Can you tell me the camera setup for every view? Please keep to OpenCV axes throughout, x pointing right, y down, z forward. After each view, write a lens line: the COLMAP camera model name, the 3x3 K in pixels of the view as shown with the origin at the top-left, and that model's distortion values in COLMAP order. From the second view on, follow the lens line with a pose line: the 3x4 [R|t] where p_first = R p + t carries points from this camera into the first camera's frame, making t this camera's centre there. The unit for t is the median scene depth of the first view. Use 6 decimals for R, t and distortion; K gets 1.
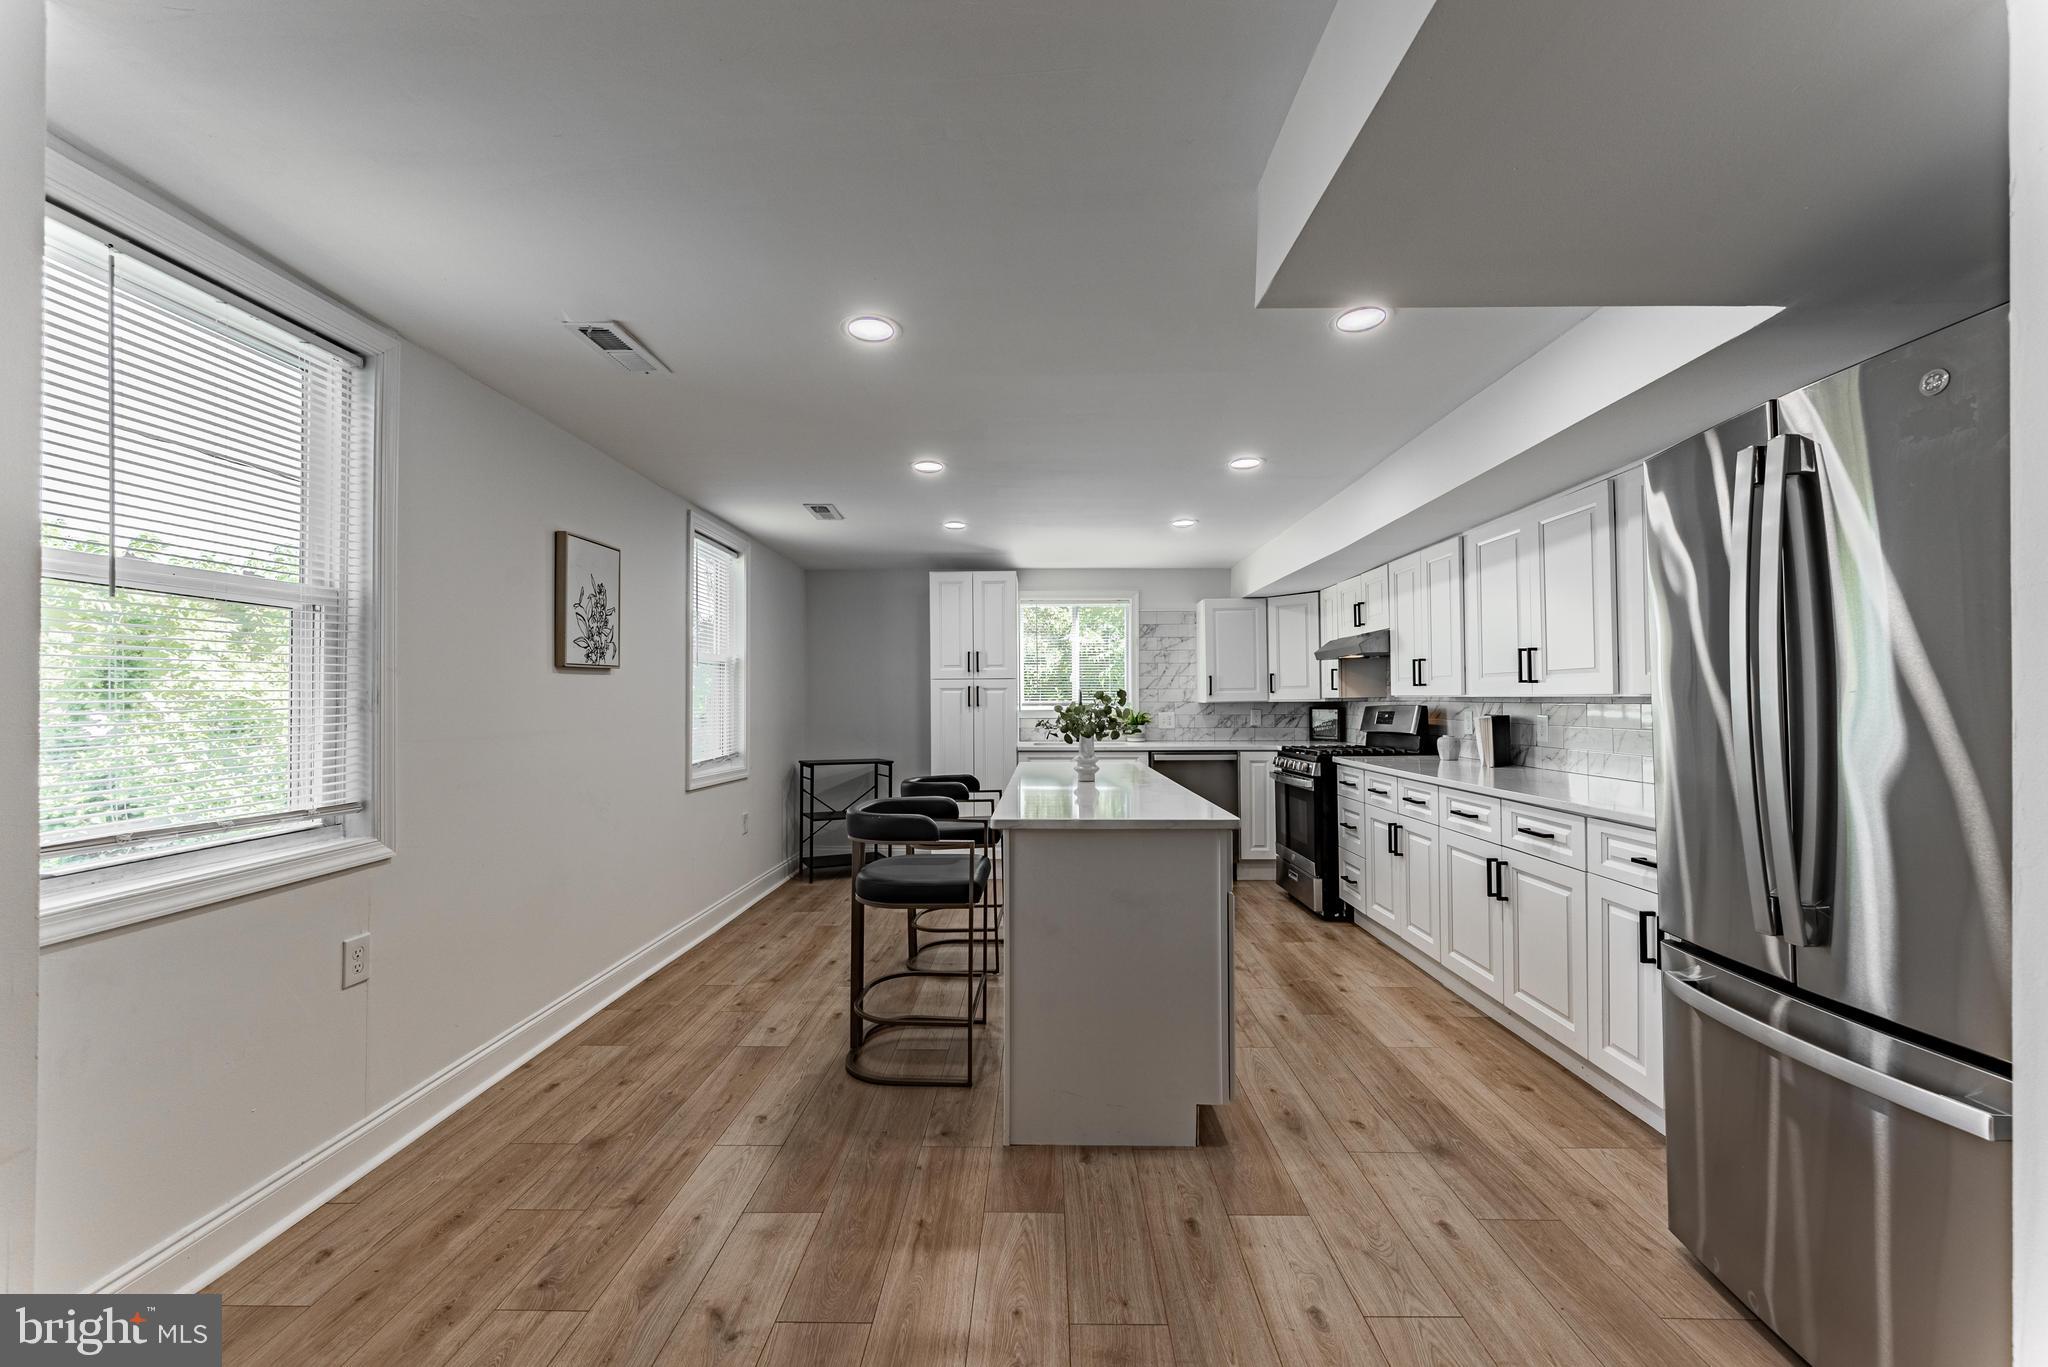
lens RADIAL K [[816.9, 0, 1020.0], [0, 816.9, 688.7], [0, 0, 1]] dist [0.000090, -0.000193]
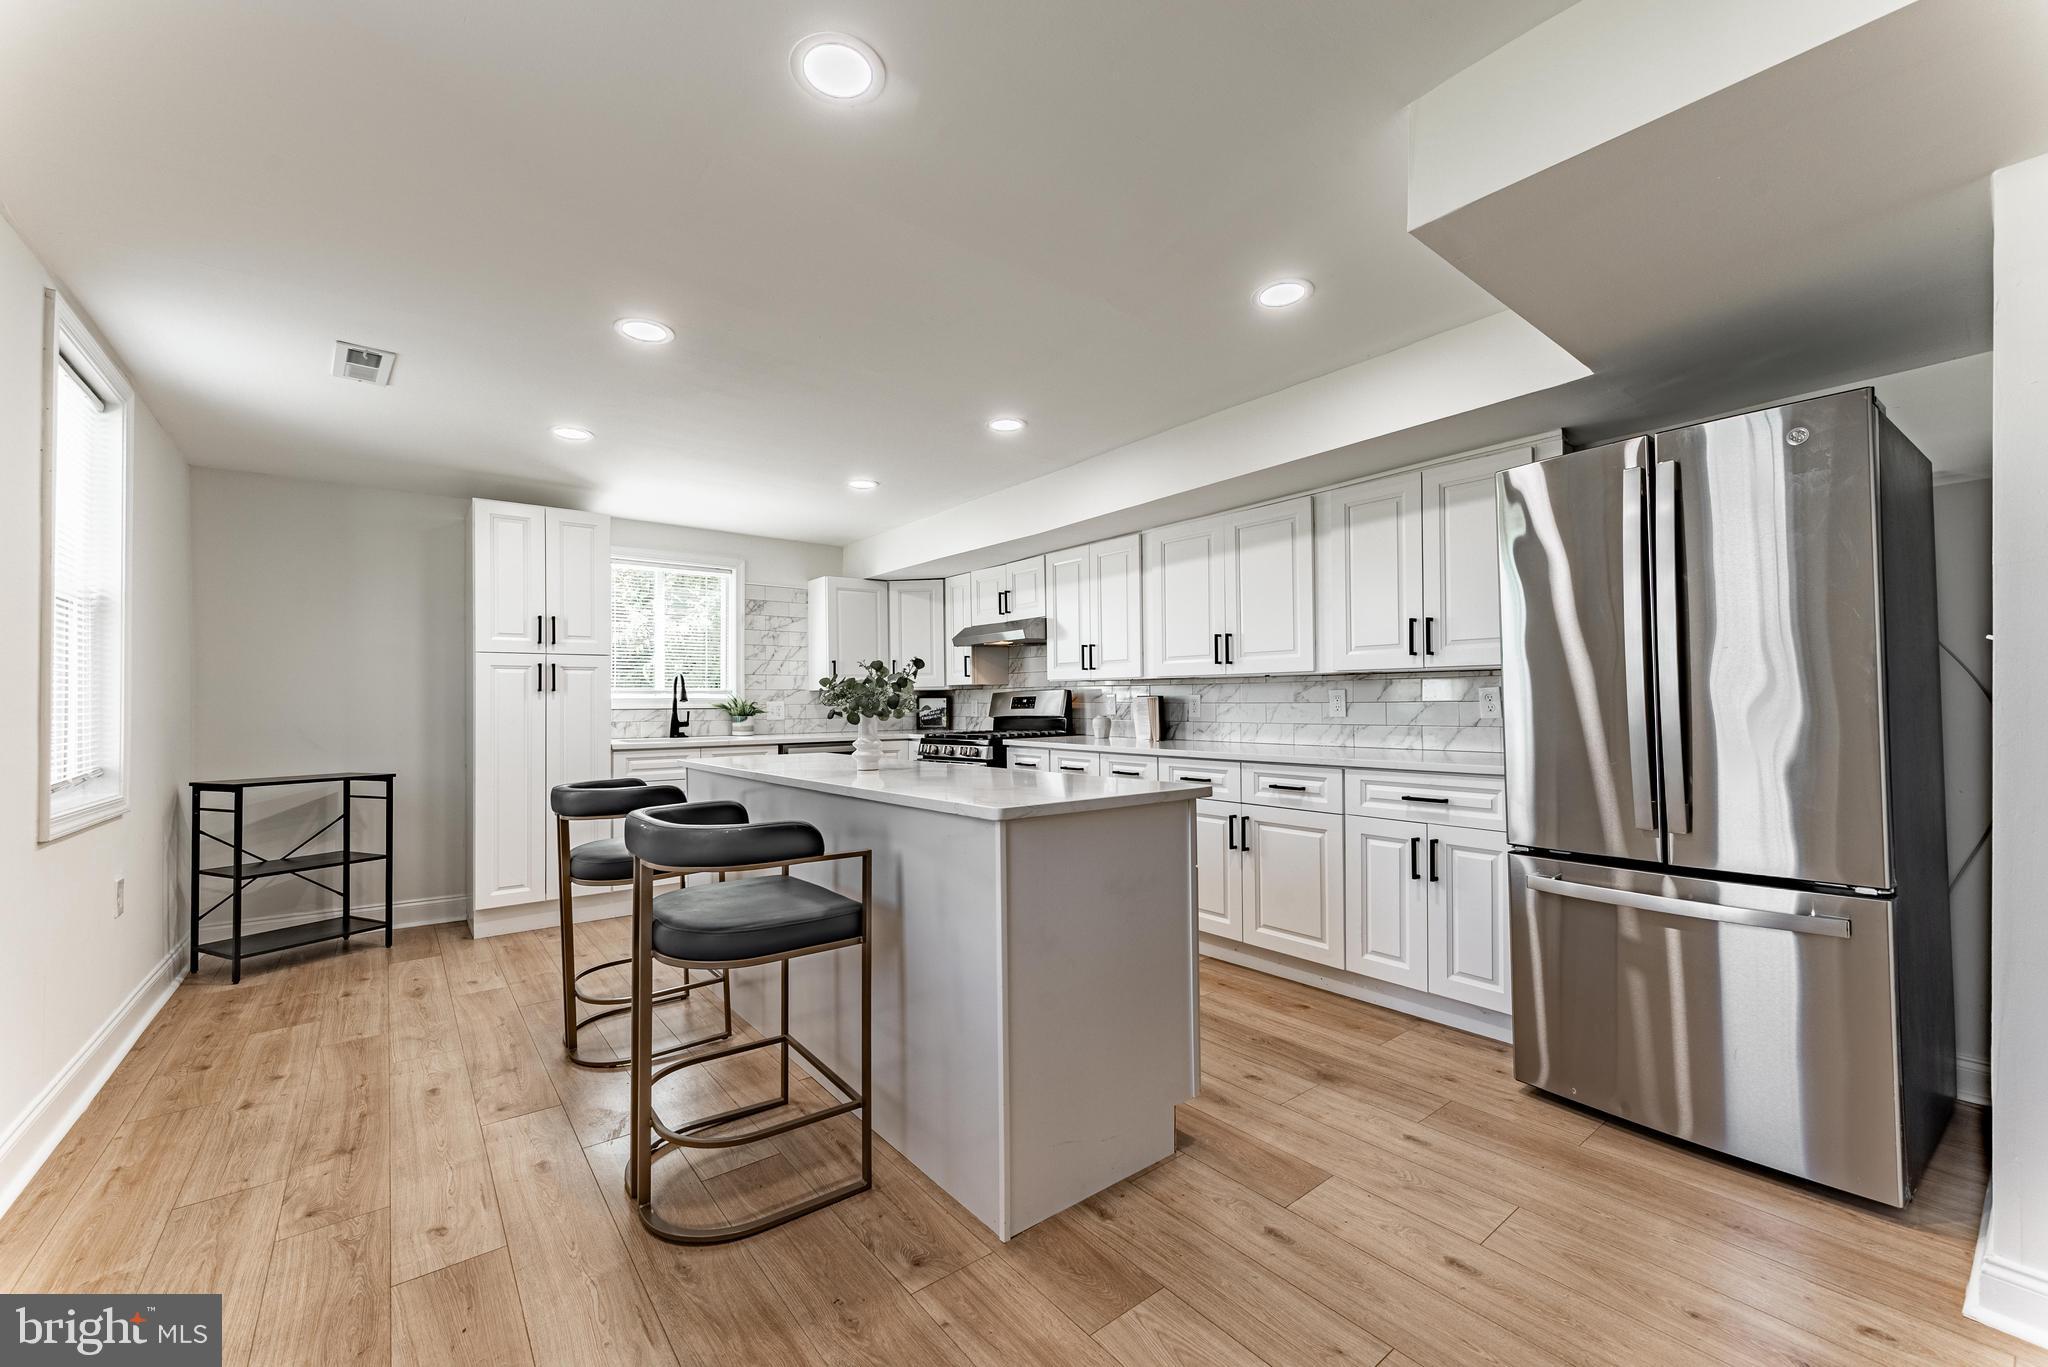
lens RADIAL K [[816.9, 0, 1030.0], [0, 816.9, 695.3], [0, 0, 1]] dist [0.000090, -0.000193]
pose [[0.768061, 0.003562, 0.640366, -0.260926], [-0.005641, 0.999983, 0.001204, 0.029371], [-0.640351, -0.004537, 0.768069, 0.220436]]
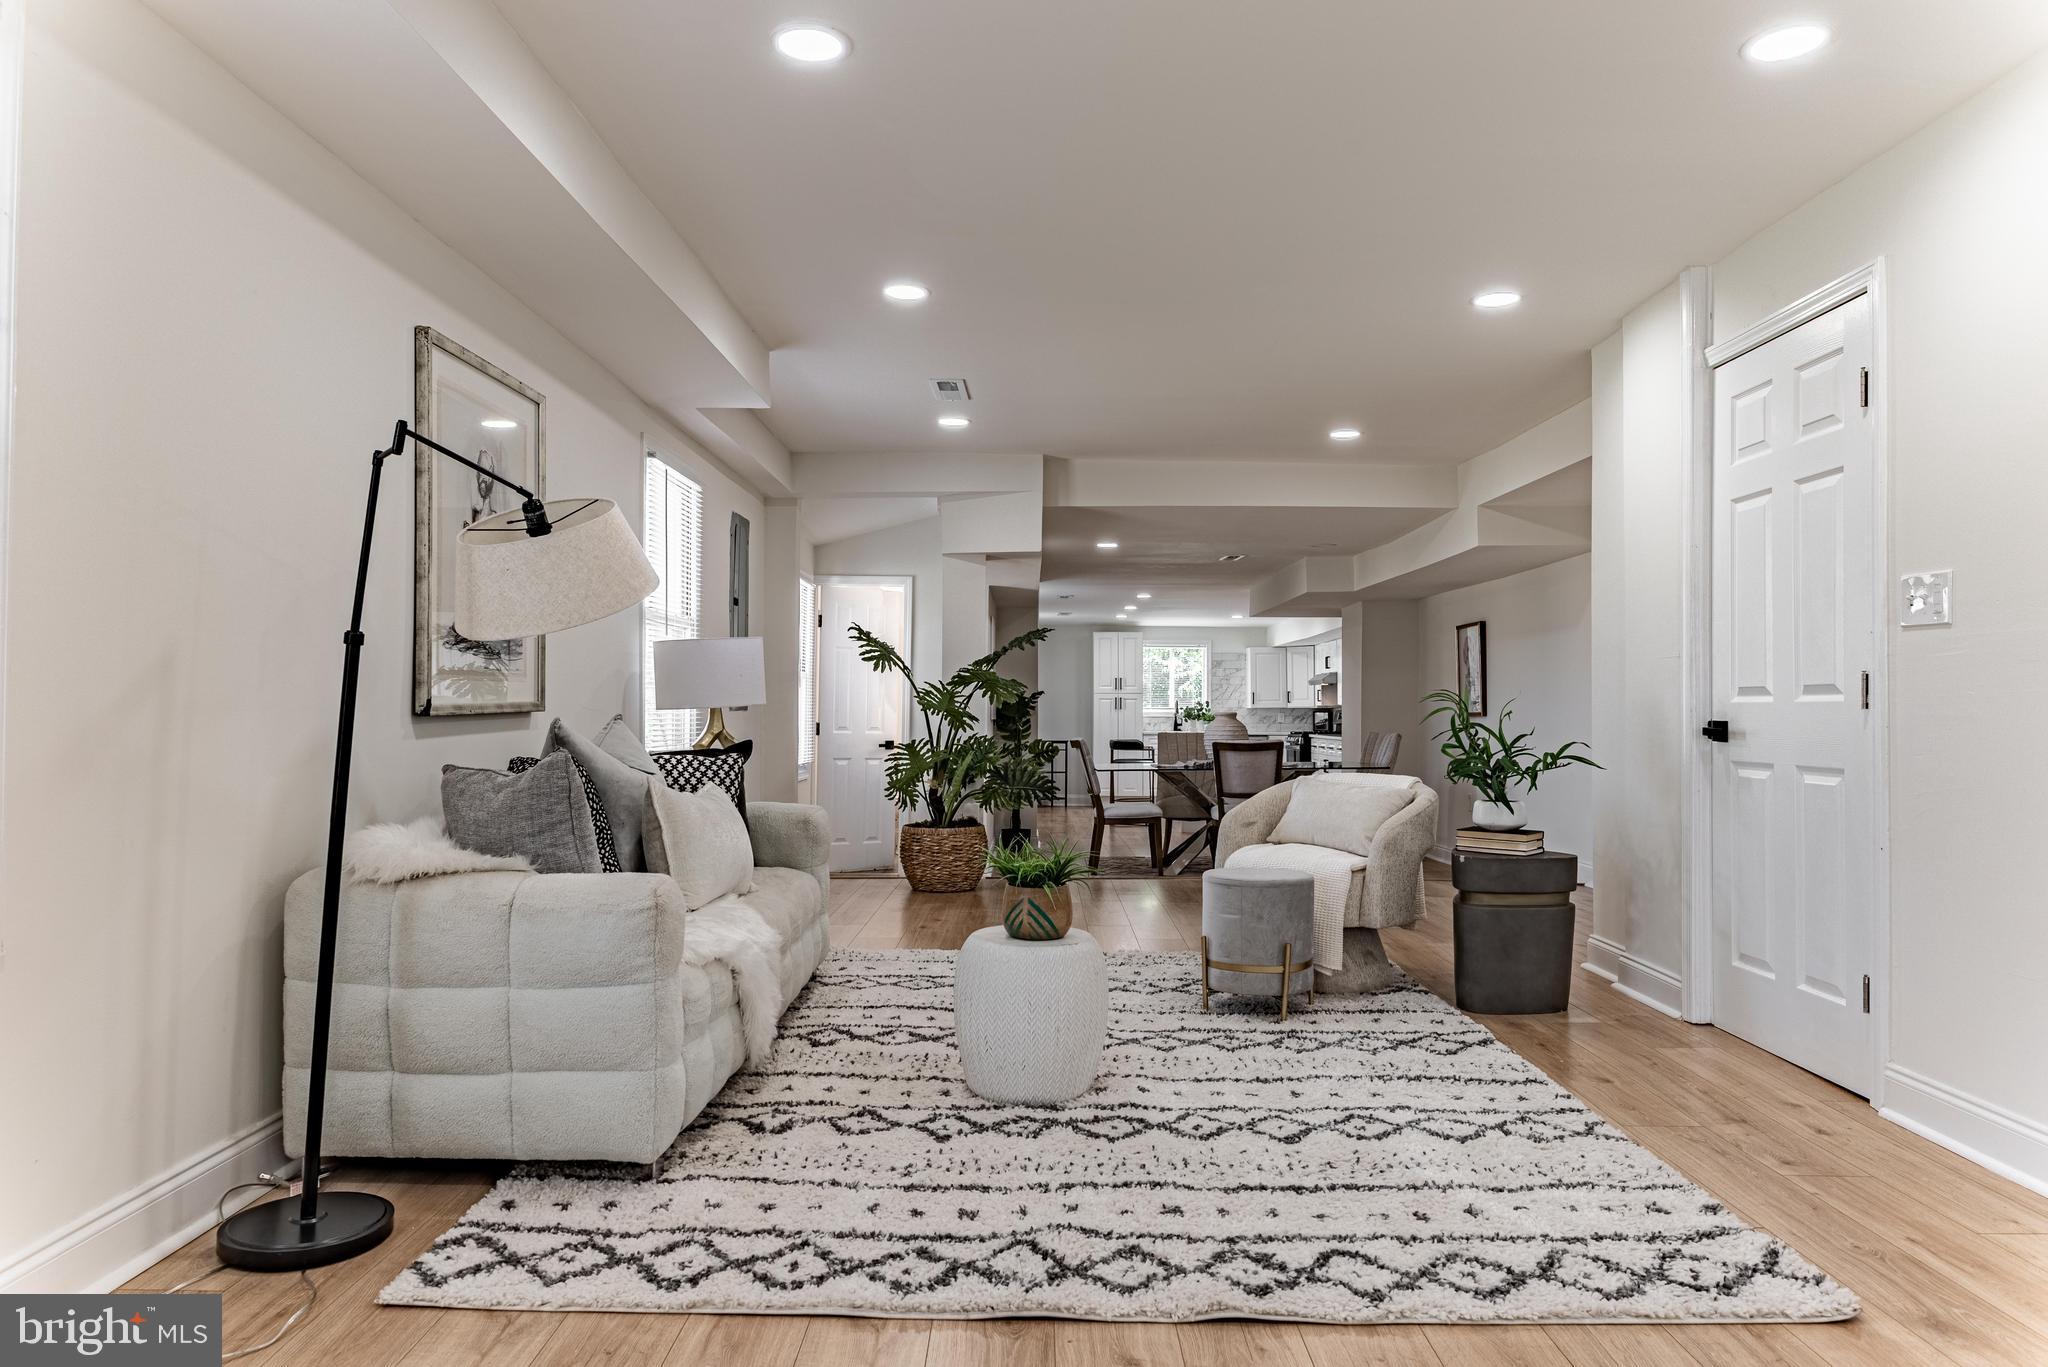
lens RADIAL K [[1286.9, 0, 1014.1], [0, 1286.9, 696.6], [0, 0, 1]] dist [-0.001089, -0.000175]
pose [[0.999857, 0.008670, 0.014542, -0.436018], [-0.008718, 0.999957, 0.003215, -0.016074], [-0.014513, -0.003342, 0.999889, -2.396477]]
